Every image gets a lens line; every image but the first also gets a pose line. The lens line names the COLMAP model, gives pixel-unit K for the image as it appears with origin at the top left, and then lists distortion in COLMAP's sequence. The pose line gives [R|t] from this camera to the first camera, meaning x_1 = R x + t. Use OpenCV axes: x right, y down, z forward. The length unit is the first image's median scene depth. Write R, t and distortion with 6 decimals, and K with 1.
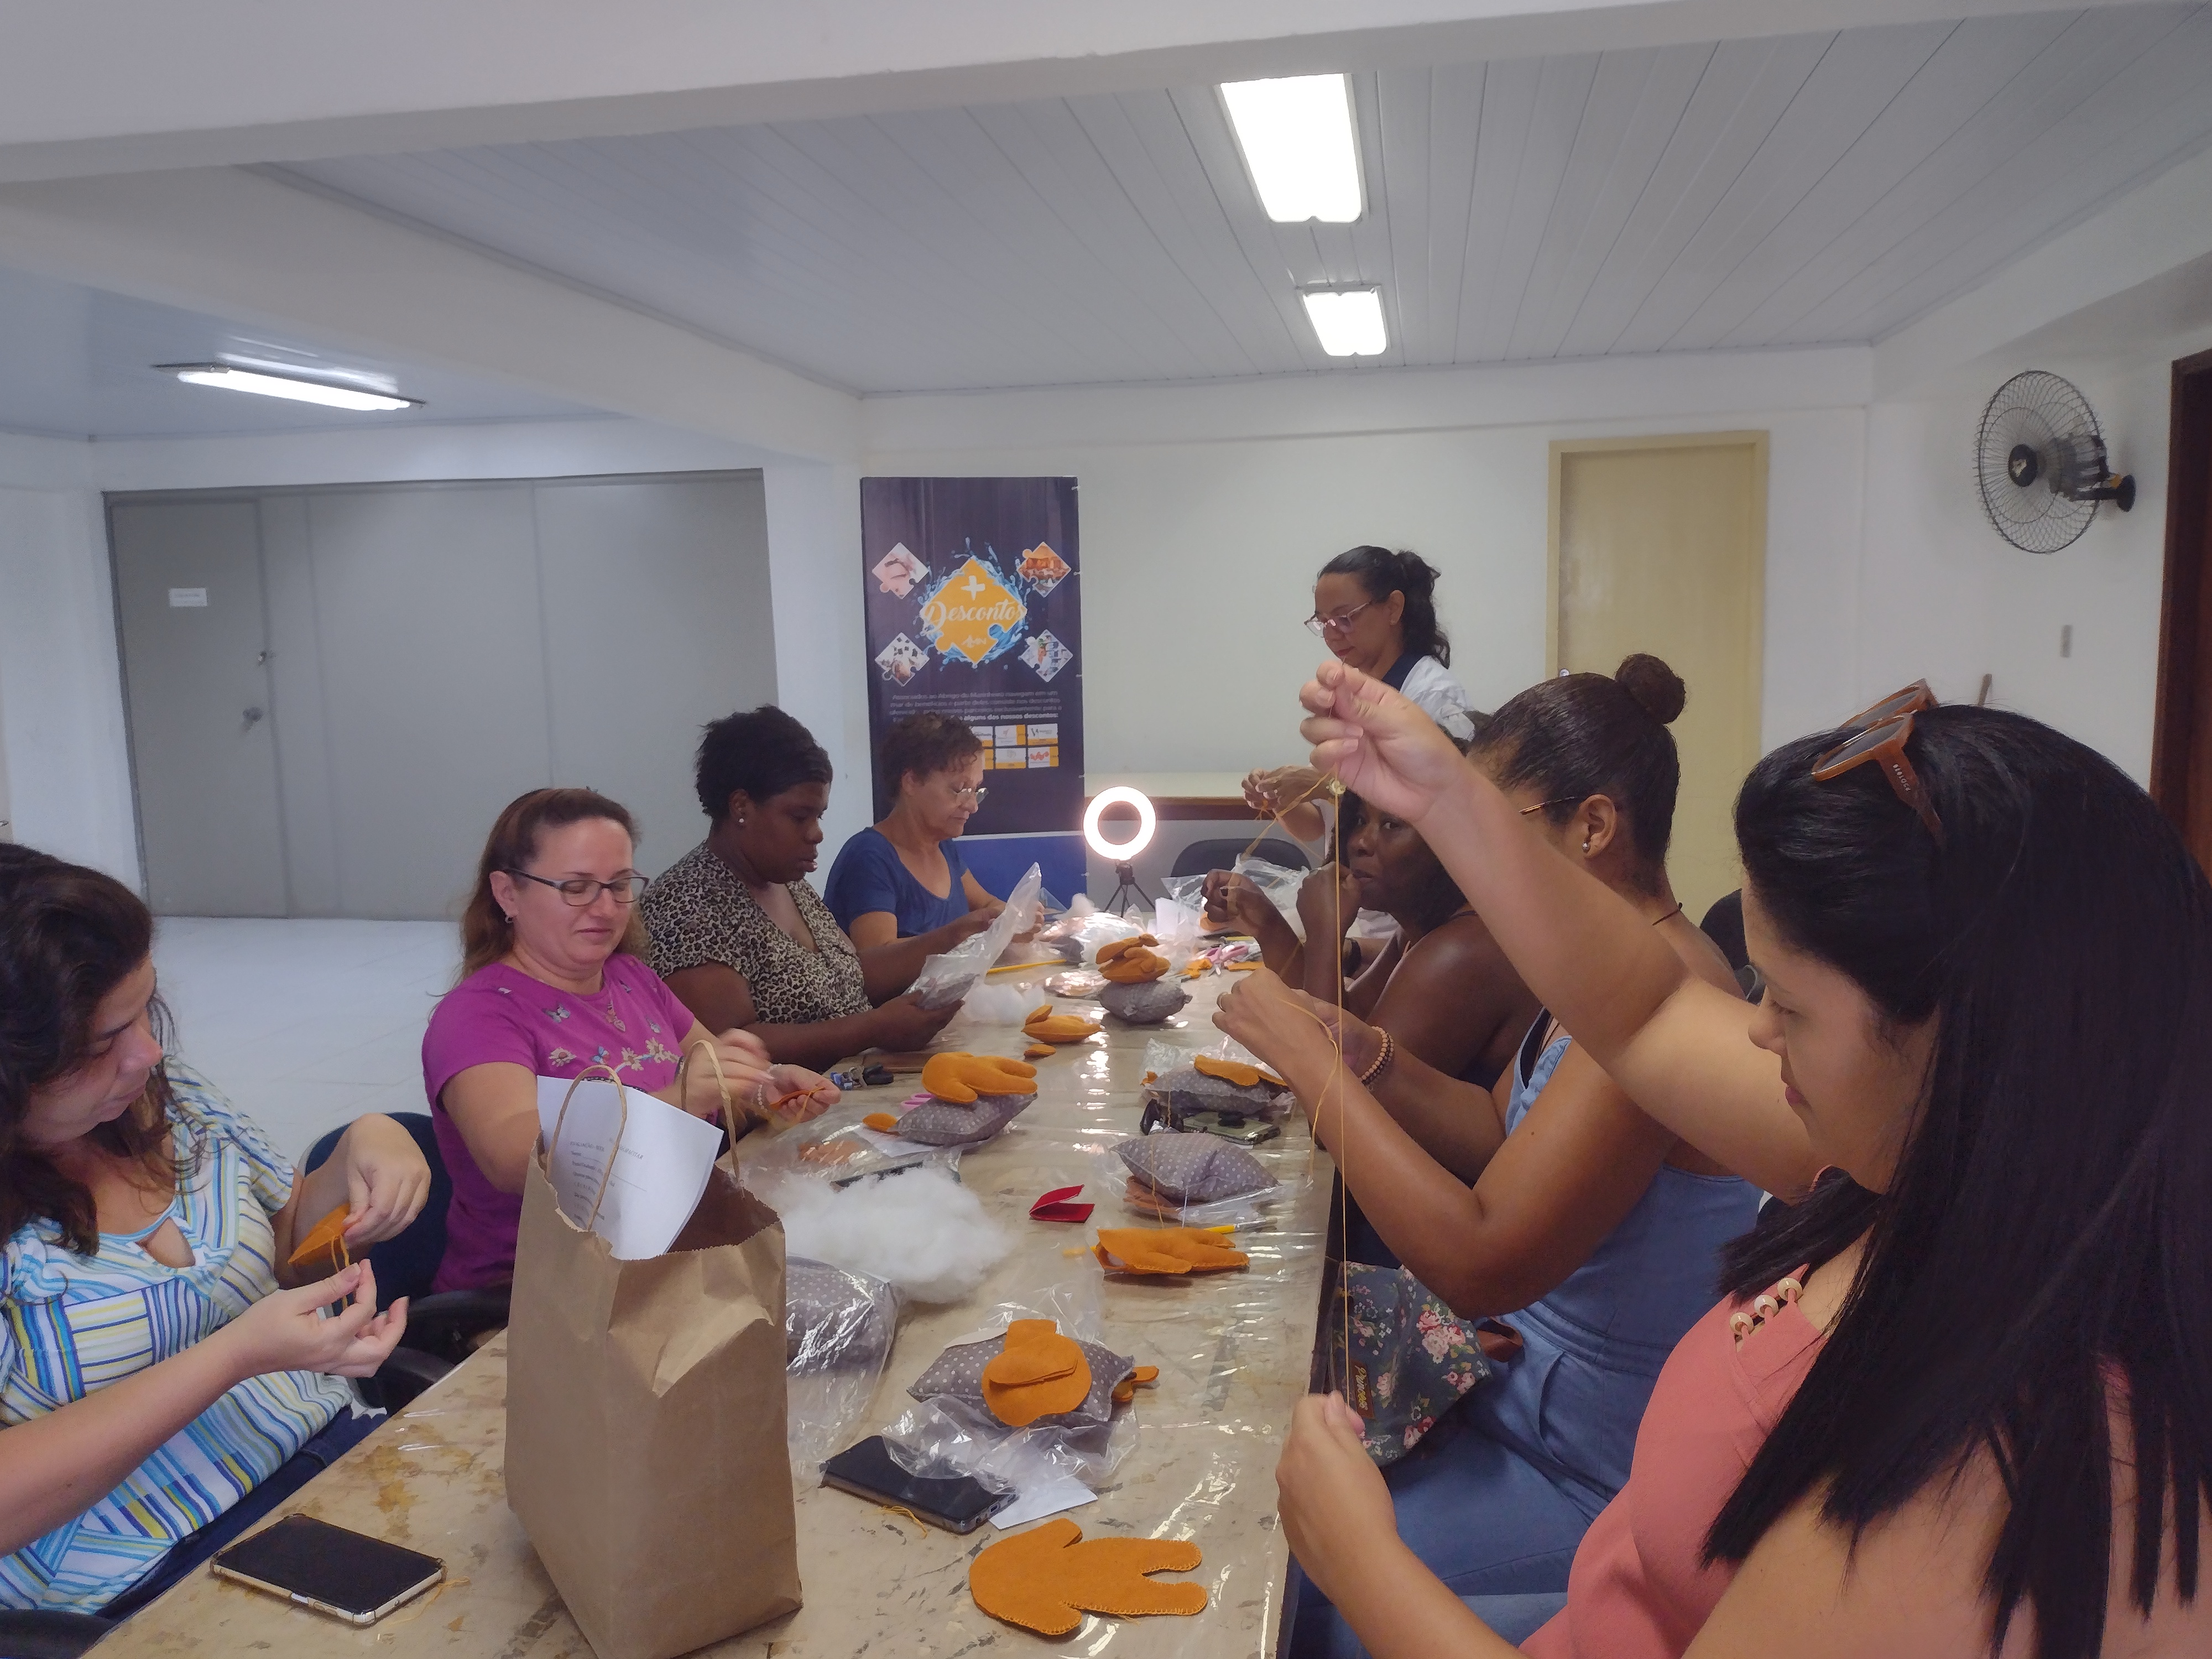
lens RADIAL K [[1782.7, 0, 1097.1], [0, 1782.7, 756.3], [0, 0, 1]] dist [0.036484, -0.040679]
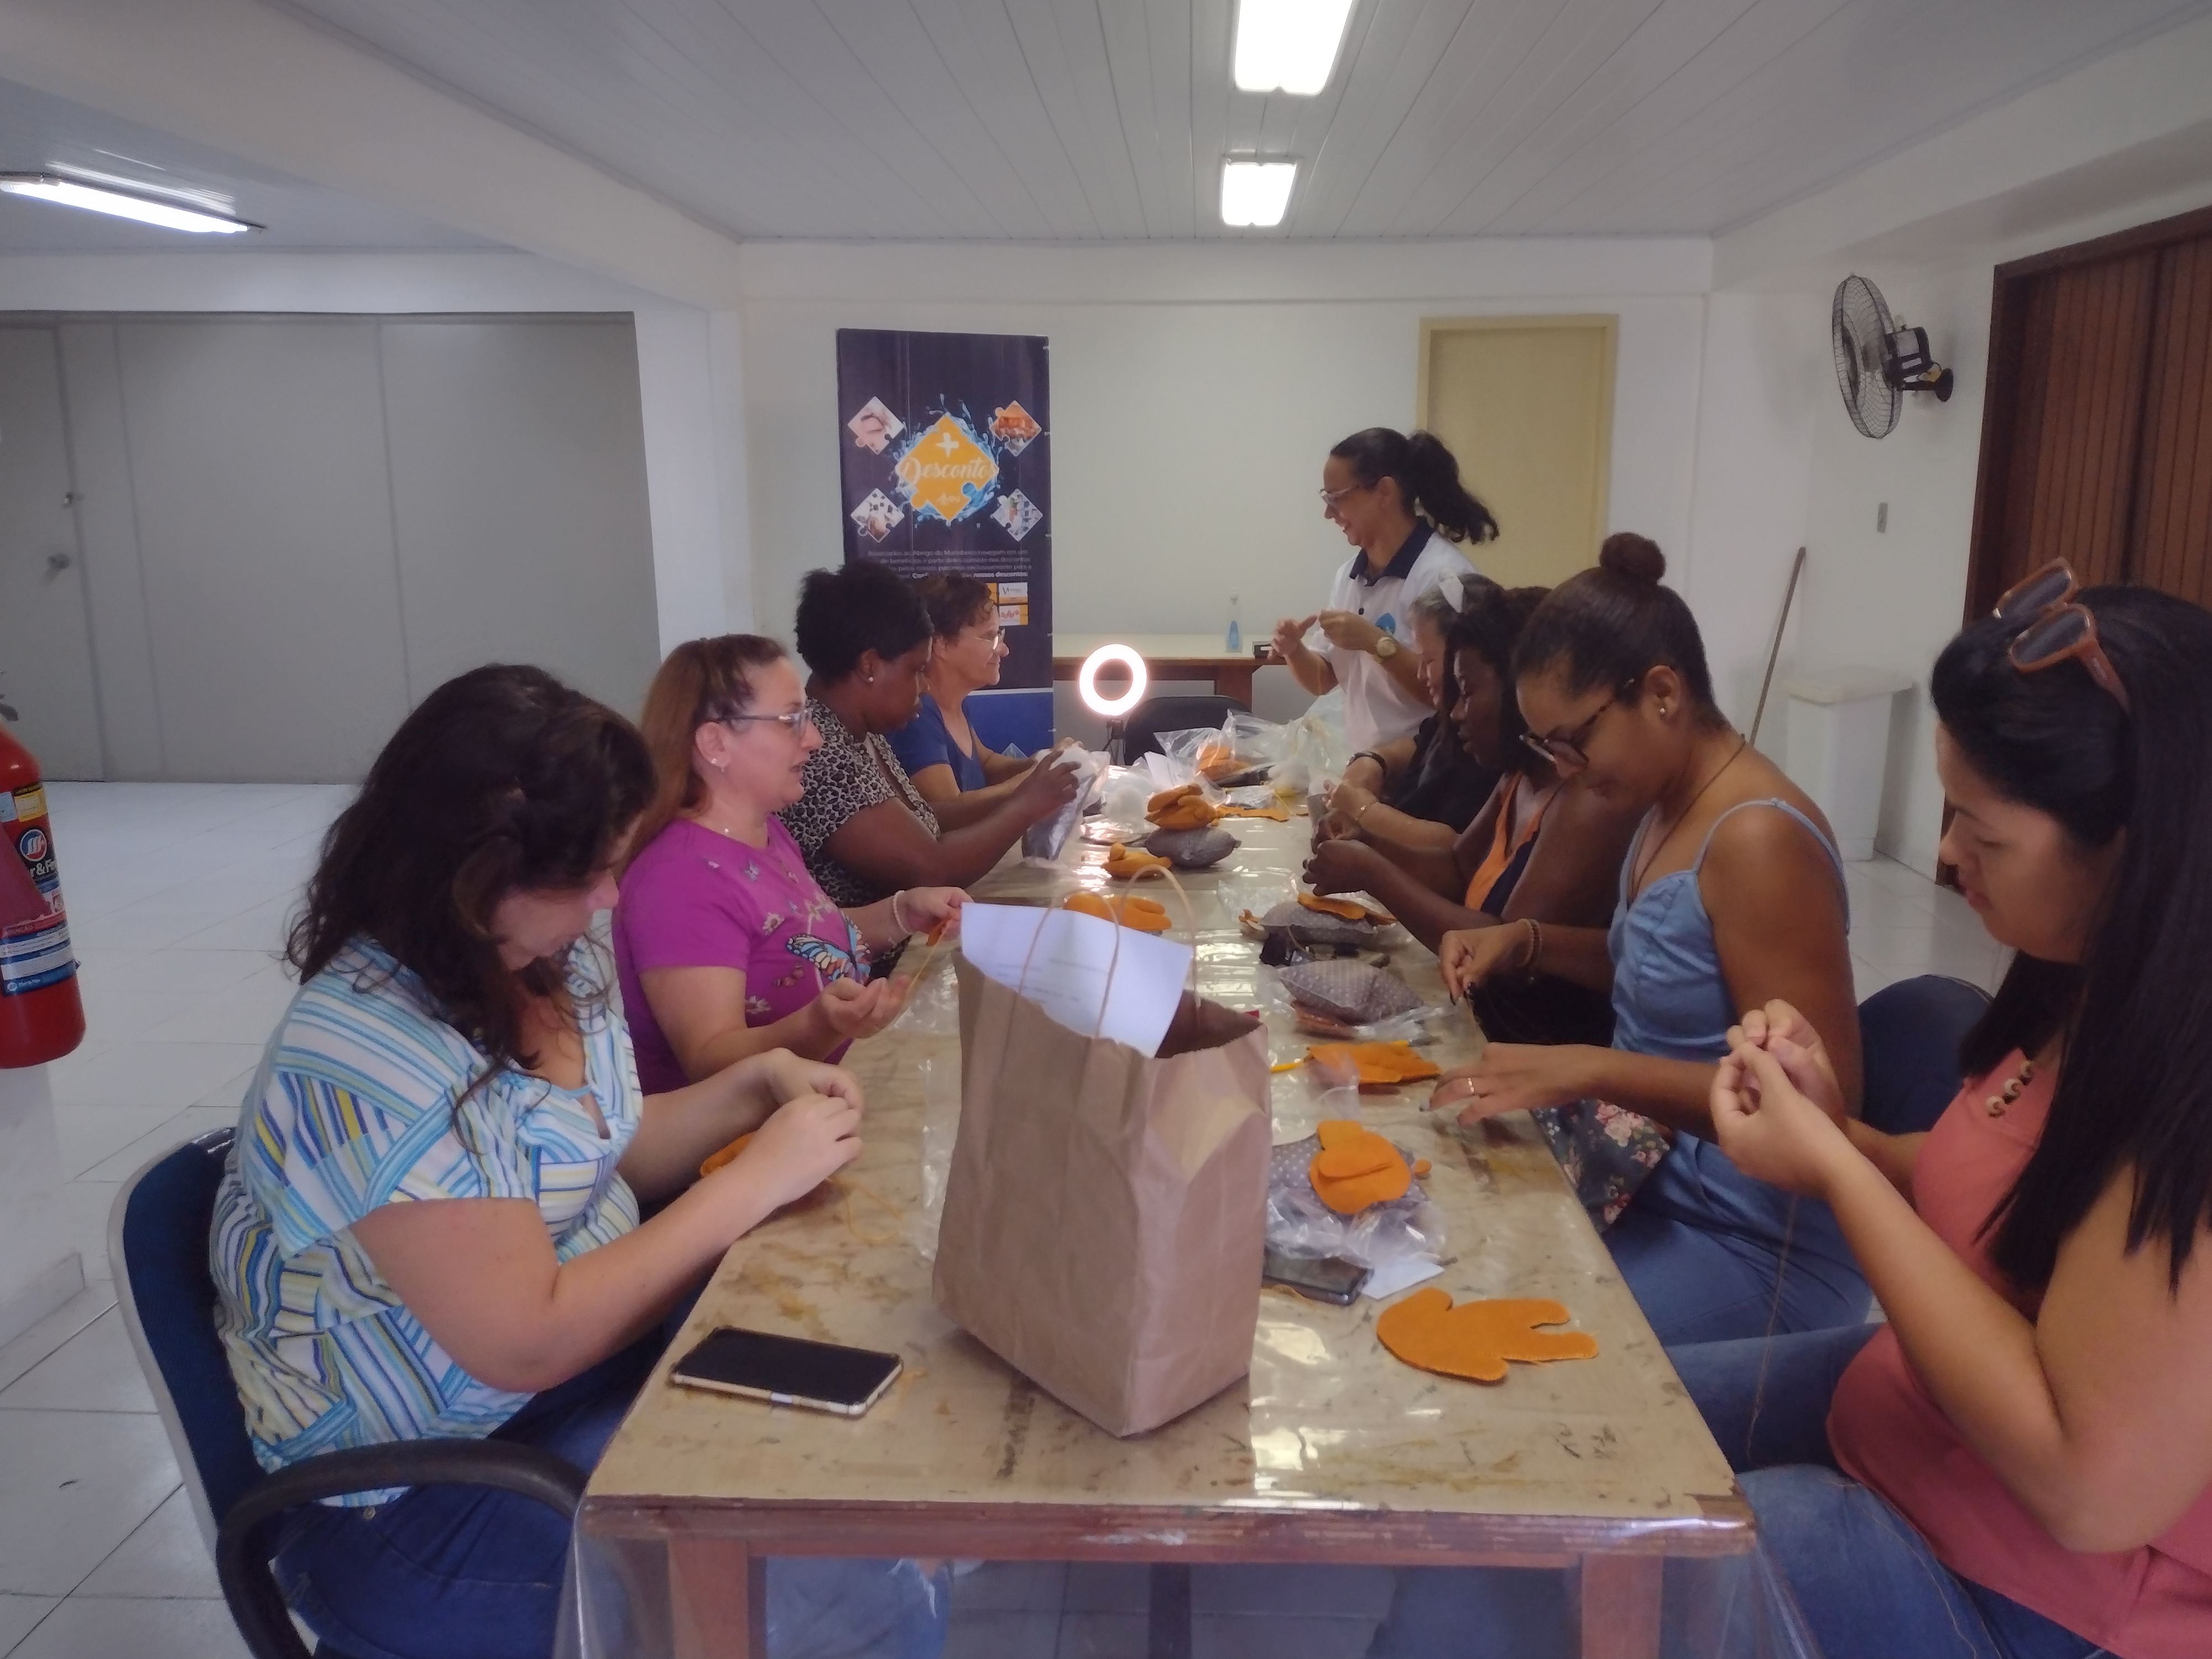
lens RADIAL K [[1782.7, 0, 1097.1], [0, 1782.7, 756.3], [0, 0, 1]] dist [0.036484, -0.040679]
pose [[0.983636, -0.005380, 0.180089, -0.168019], [-0.008029, 0.997252, 0.073647, 0.005512], [-0.179990, -0.073888, 0.980890, -0.013395]]
